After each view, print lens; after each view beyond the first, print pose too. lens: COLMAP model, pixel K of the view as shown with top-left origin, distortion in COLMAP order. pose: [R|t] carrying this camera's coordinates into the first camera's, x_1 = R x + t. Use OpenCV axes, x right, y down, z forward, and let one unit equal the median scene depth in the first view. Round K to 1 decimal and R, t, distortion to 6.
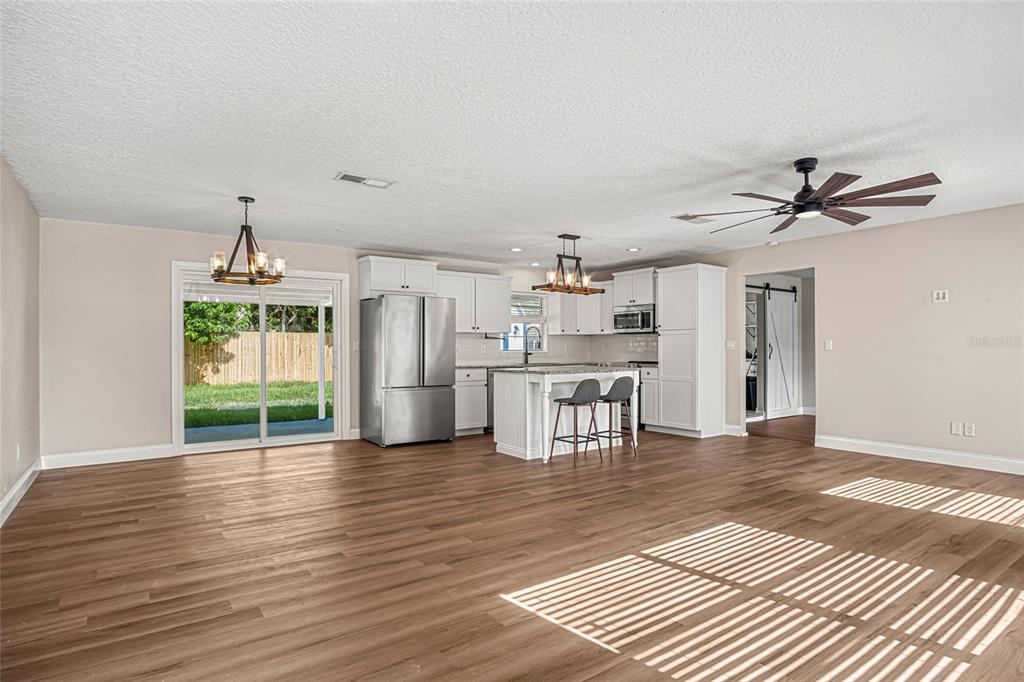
lens RADIAL K [[548.5, 0, 543.8], [0, 548.5, 346.6], [0, 0, 1]] dist [-0.002774, 0.004435]
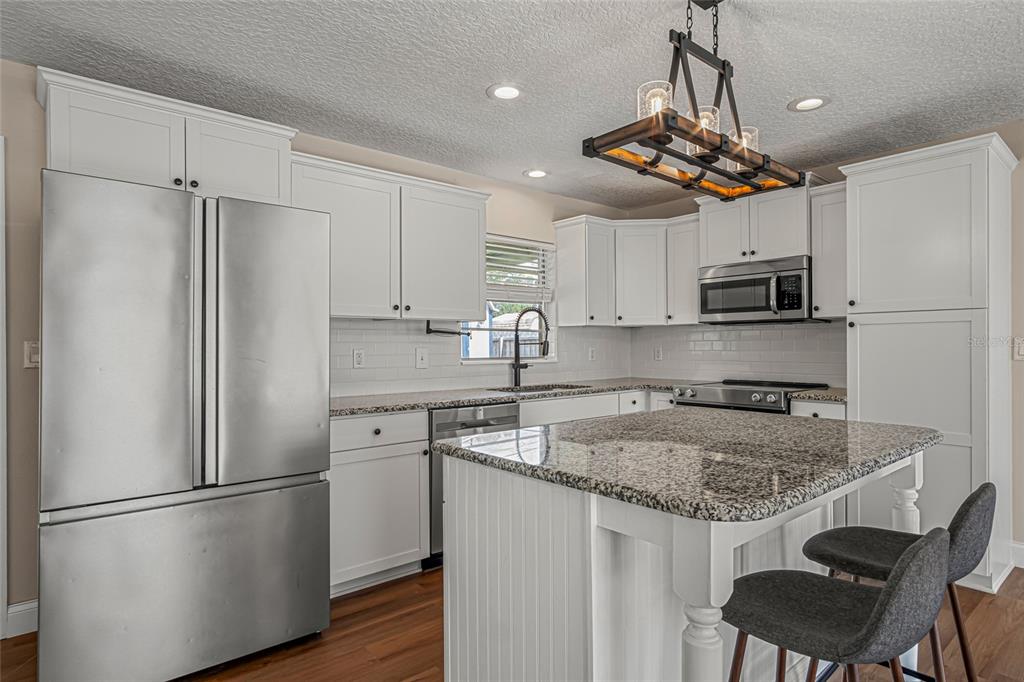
lens RADIAL K [[548.5, 0, 543.3], [0, 548.5, 345.8], [0, 0, 1]] dist [-0.002774, 0.004435]
pose [[0.997248, -0.000945, 0.074132, -0.047592], [0.000784, 0.999997, 0.002203, -0.005829], [-0.074133, -0.002138, 0.997246, 0.565742]]
